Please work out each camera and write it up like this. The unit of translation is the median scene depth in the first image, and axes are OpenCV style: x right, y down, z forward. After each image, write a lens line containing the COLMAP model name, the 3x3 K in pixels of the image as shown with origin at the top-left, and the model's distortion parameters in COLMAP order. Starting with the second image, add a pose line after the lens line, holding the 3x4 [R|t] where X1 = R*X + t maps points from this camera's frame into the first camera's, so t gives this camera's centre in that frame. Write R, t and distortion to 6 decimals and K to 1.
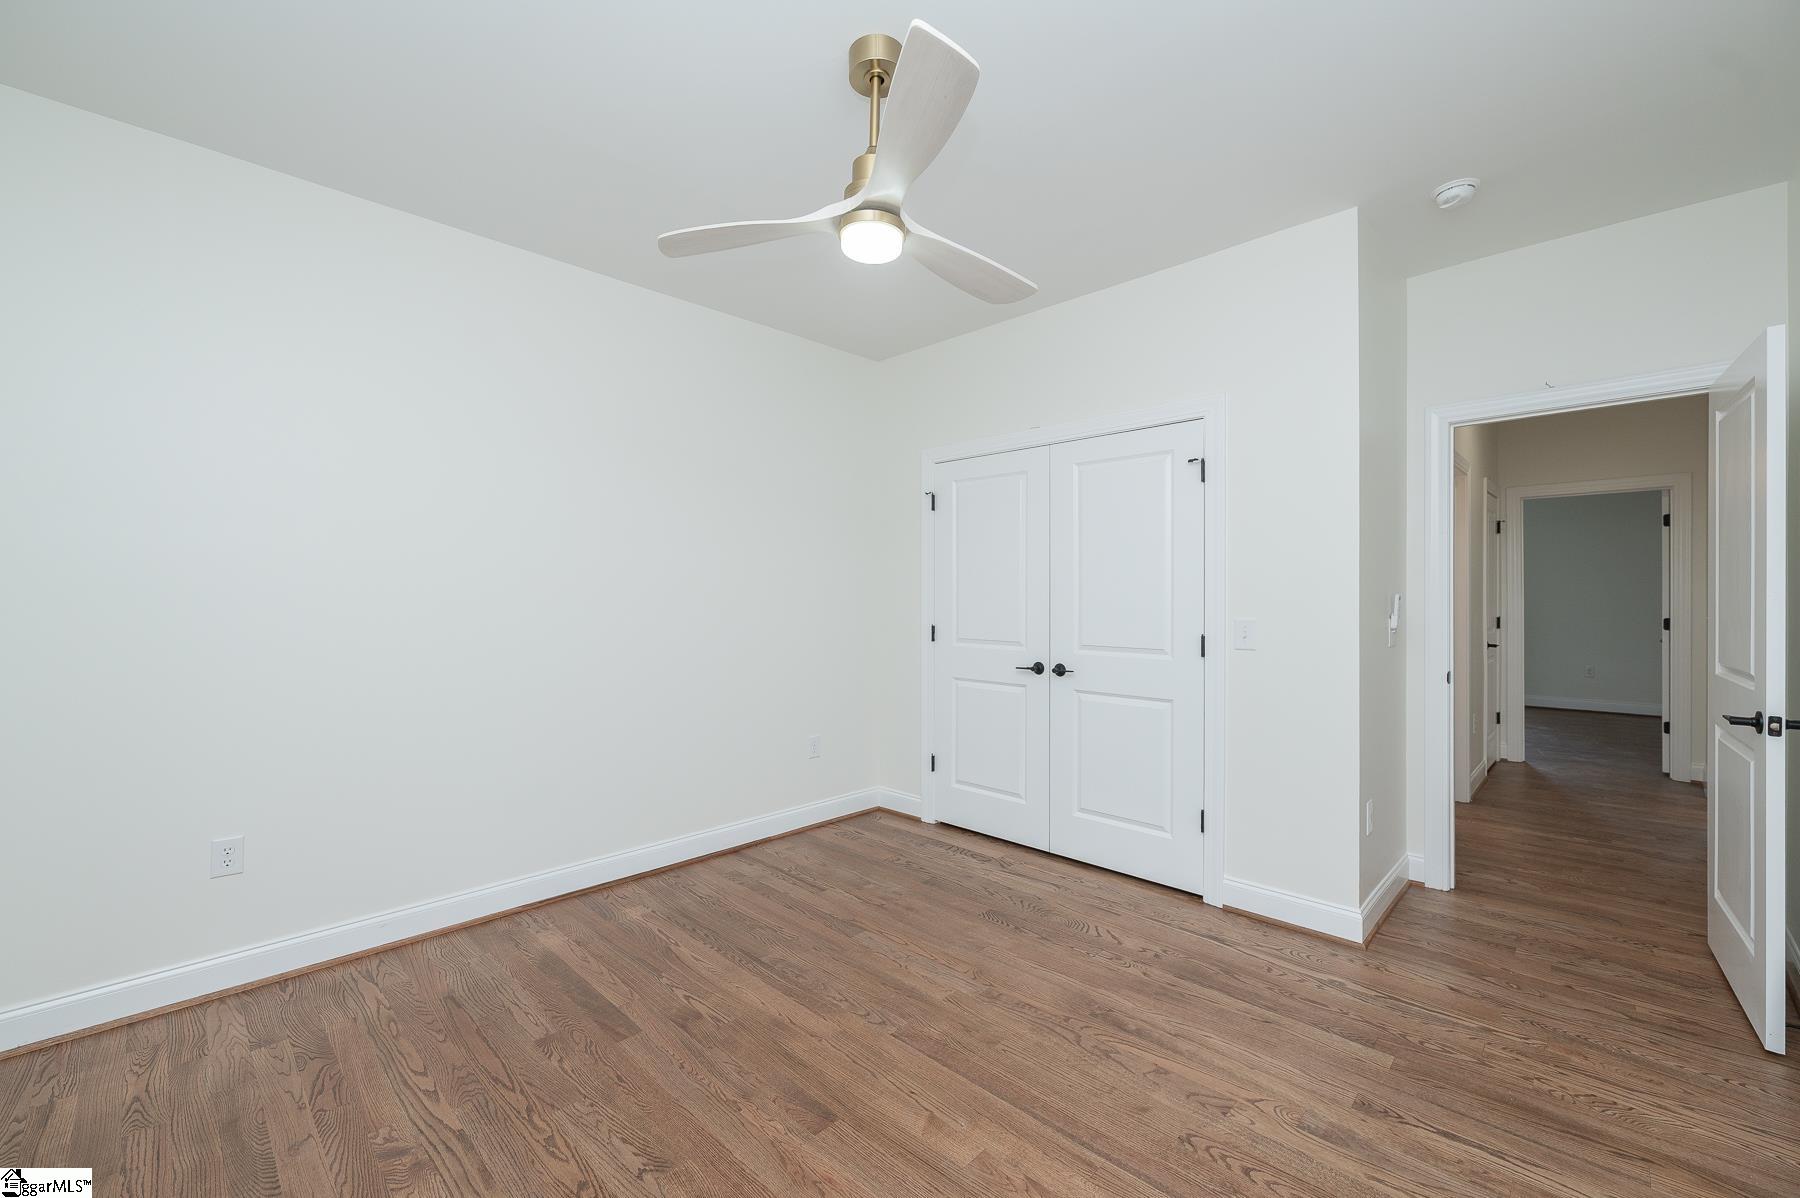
lens RADIAL K [[716.8, 0, 896.8], [0, 716.8, 602.8], [0, 0, 1]] dist [0.001135, -0.000027]
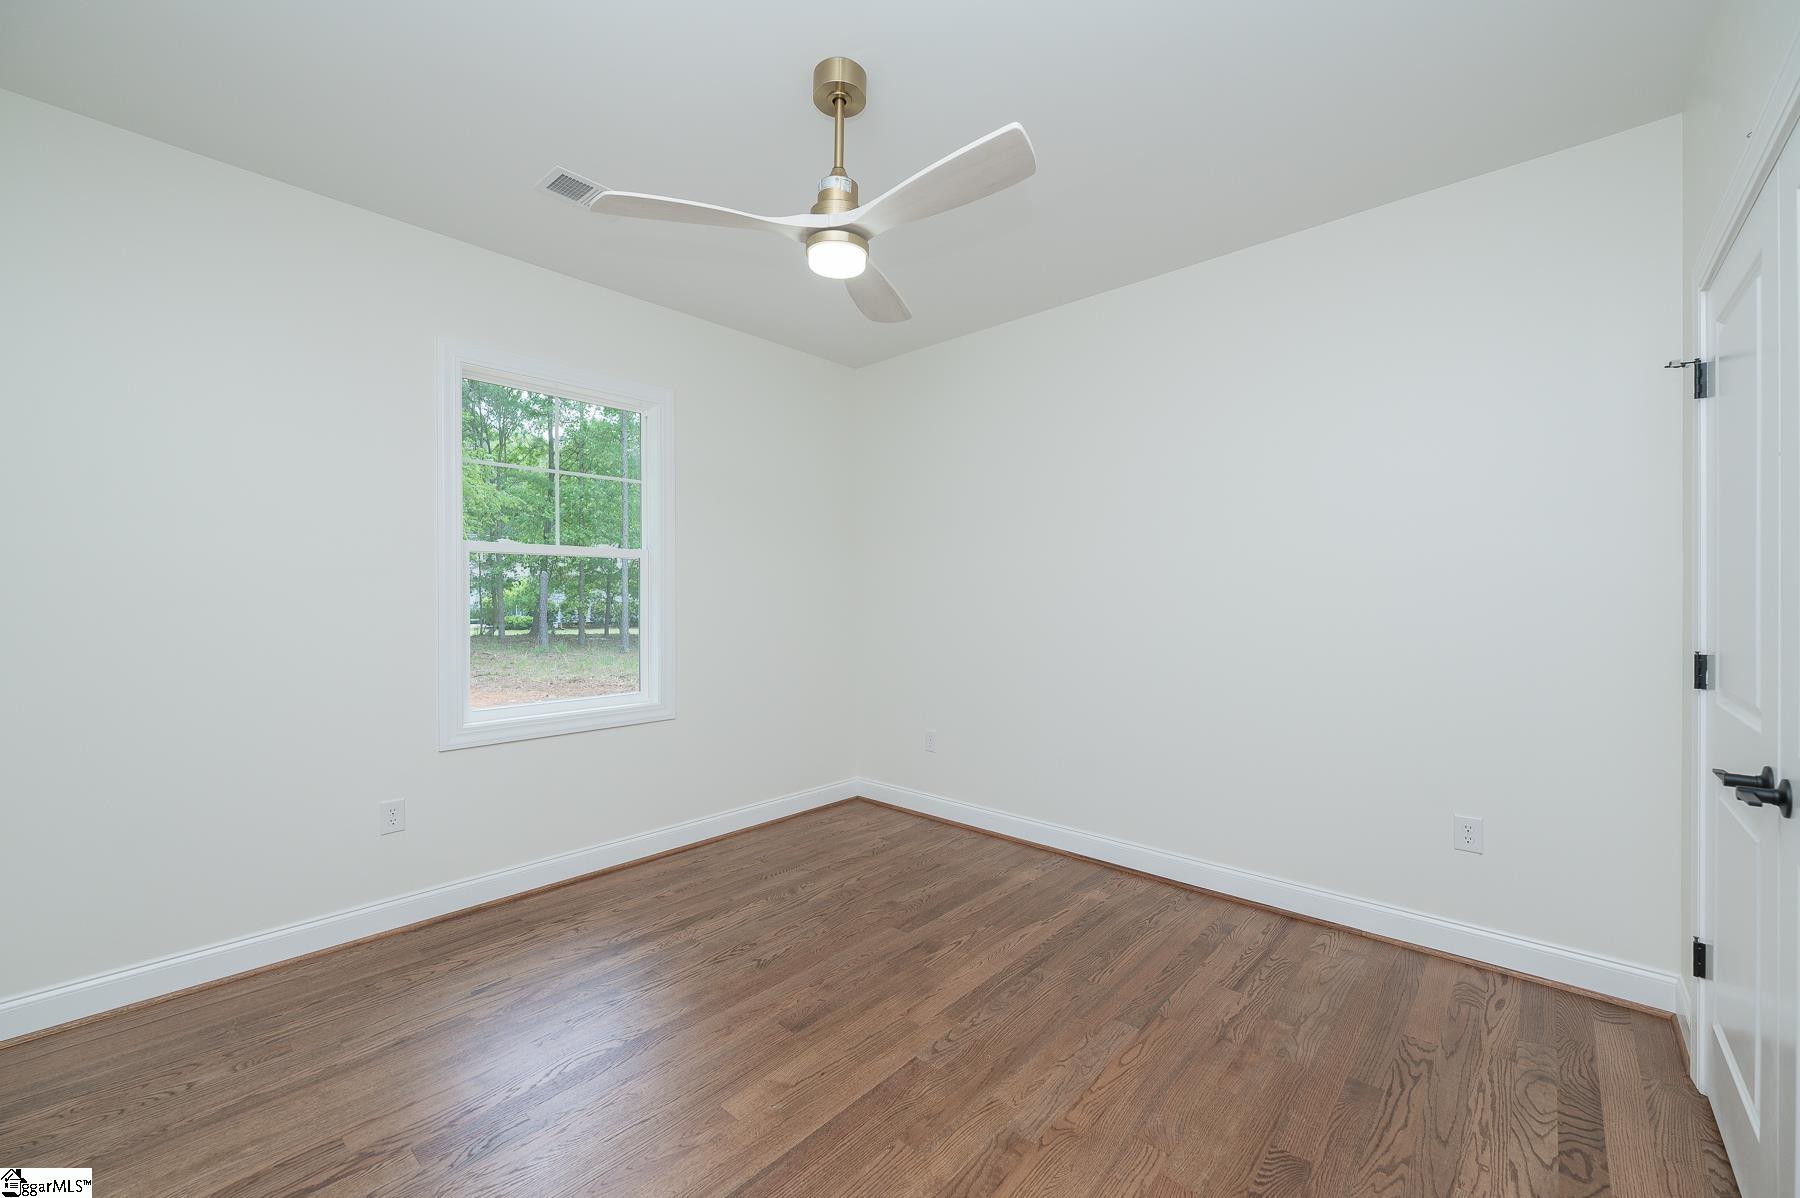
lens RADIAL K [[716.8, 0, 903.7], [0, 716.8, 601.8], [0, 0, 1]] dist [0.001135, -0.000027]
pose [[0.053365, 0.007822, -0.998544, 0.707419], [-0.005703, 0.999955, 0.007528, -0.002019], [0.998559, 0.005293, 0.053407, 0.711874]]
